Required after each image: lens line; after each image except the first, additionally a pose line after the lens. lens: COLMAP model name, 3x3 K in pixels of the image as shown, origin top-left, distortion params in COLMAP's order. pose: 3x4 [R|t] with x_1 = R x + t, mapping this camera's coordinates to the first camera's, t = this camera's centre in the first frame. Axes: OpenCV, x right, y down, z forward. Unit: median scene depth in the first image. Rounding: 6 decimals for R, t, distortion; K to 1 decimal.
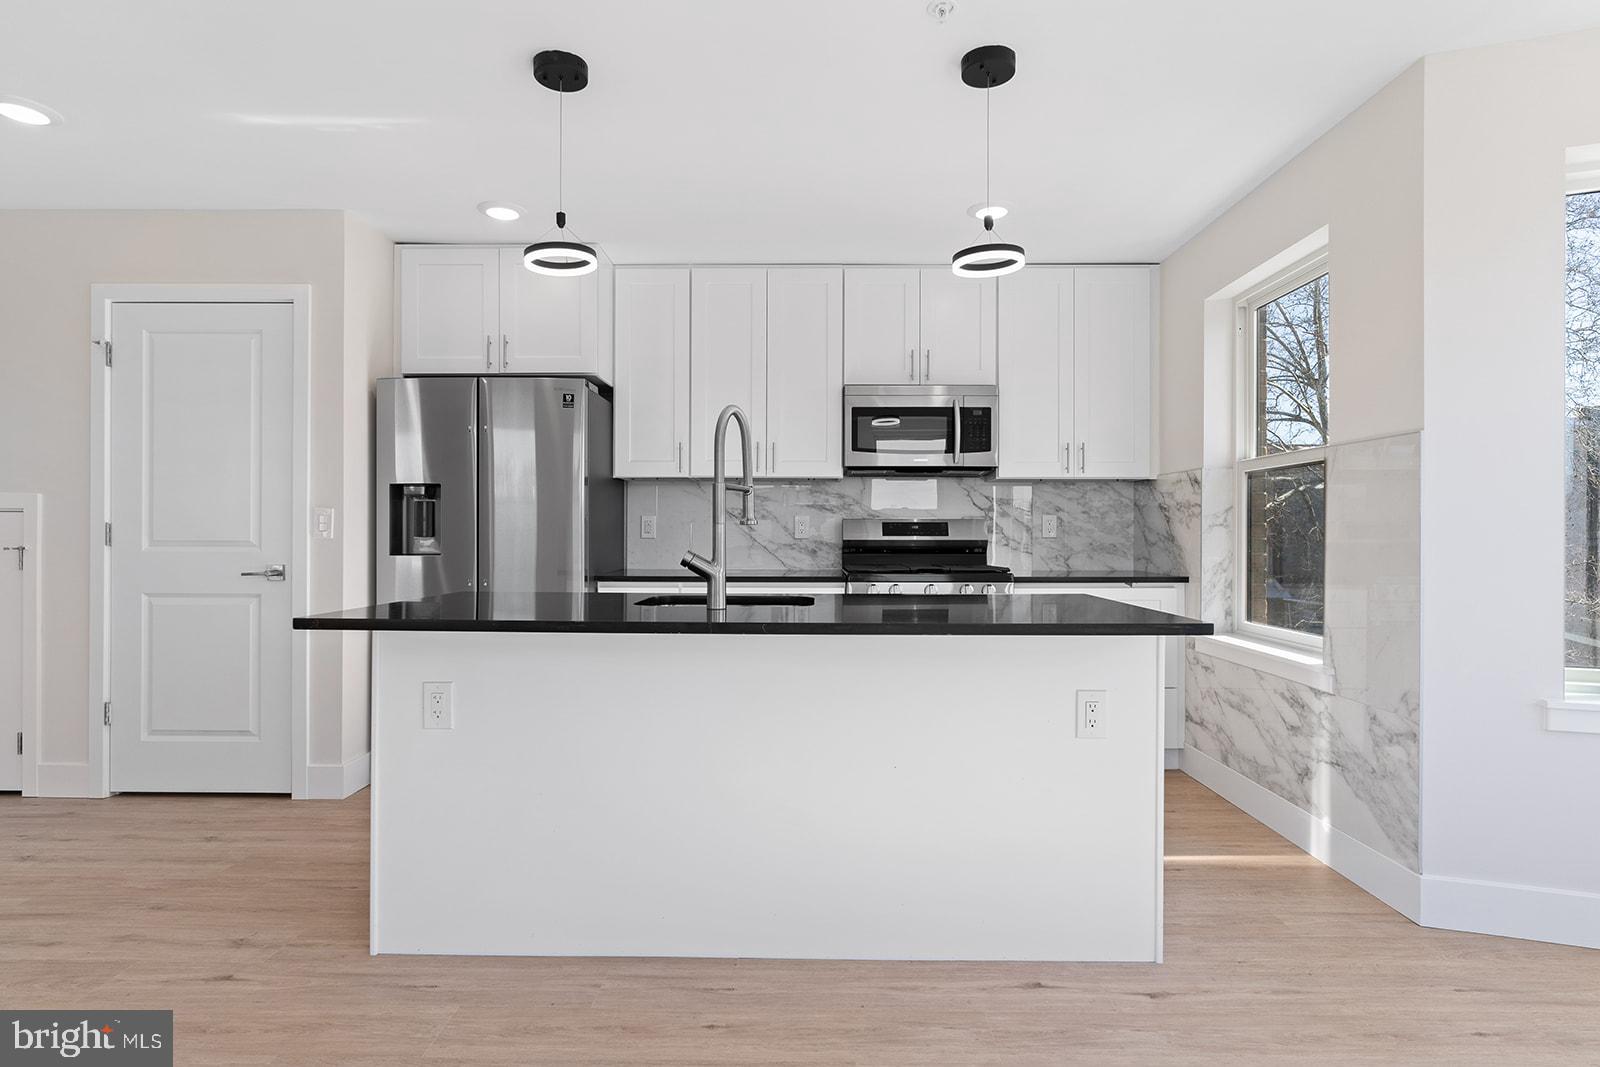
lens RADIAL K [[832.2, 0, 811.7], [0, 832.2, 532.8], [0, 0, 1]] dist [-0.006081, -0.000718]
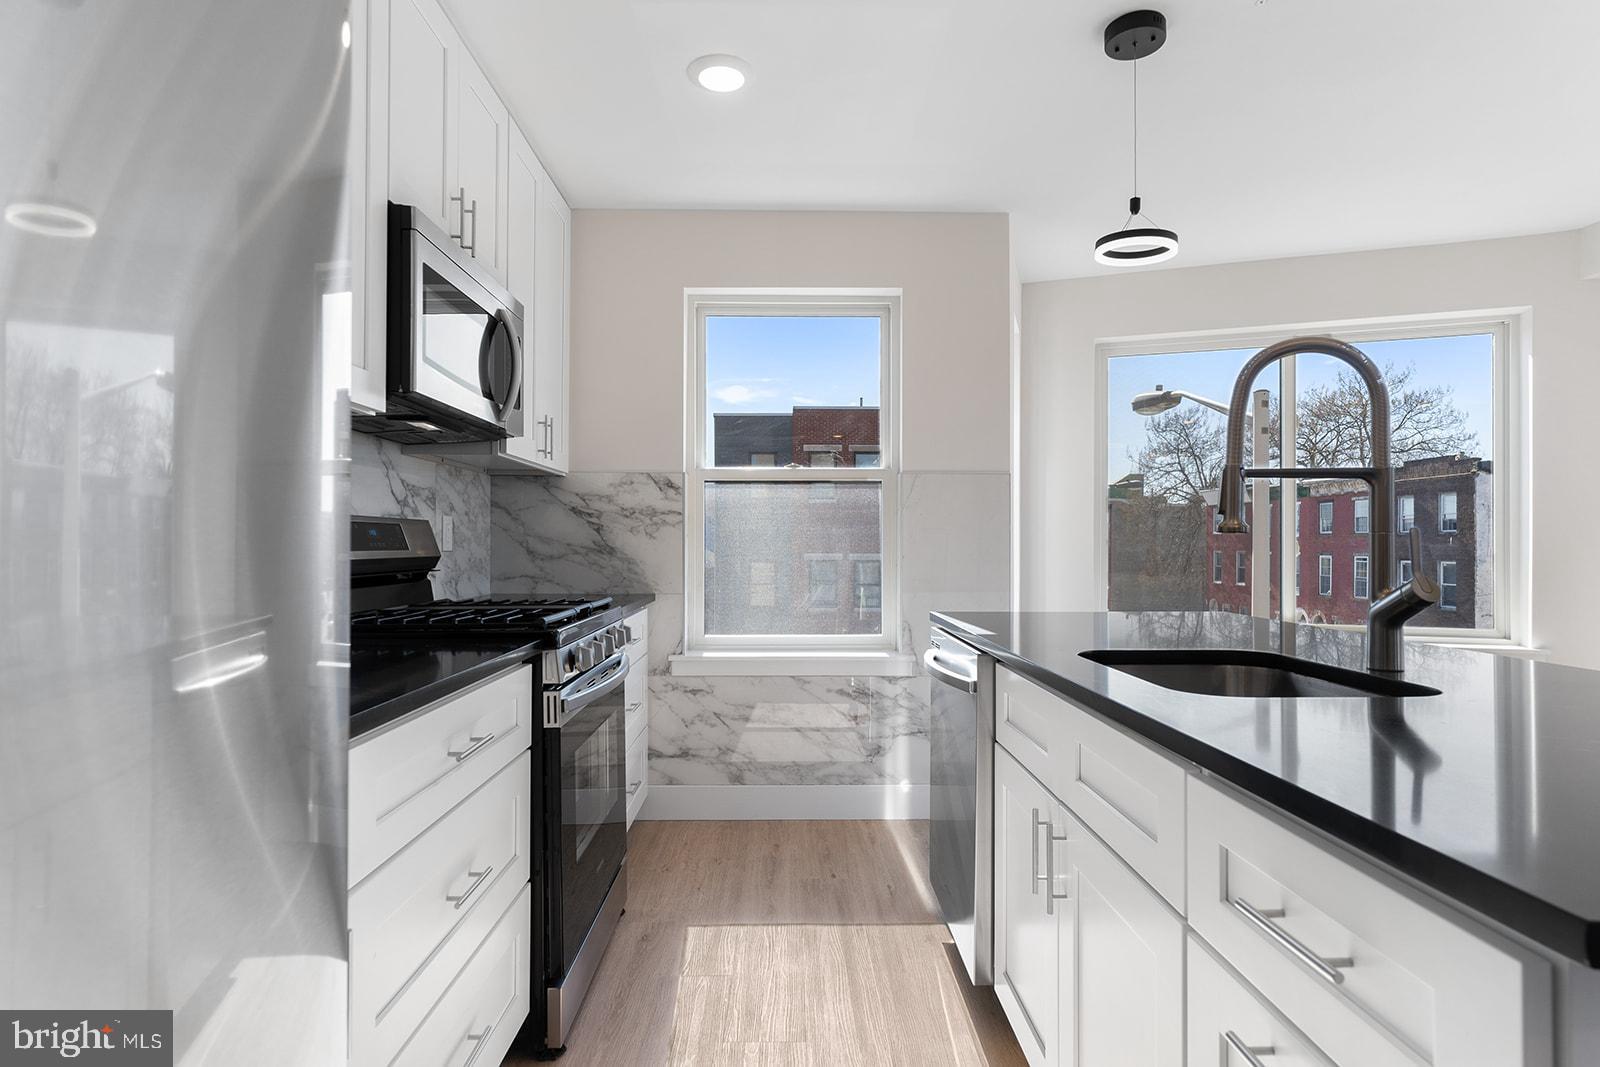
lens RADIAL K [[832.2, 0, 811.7], [0, 832.2, 532.8], [0, 0, 1]] dist [-0.006081, -0.000718]
pose [[-0.036039, 0.004747, 0.999339, -0.563144], [-0.002393, 0.999985, -0.004836, -0.009909], [-0.999348, -0.002565, -0.036027, 1.137258]]
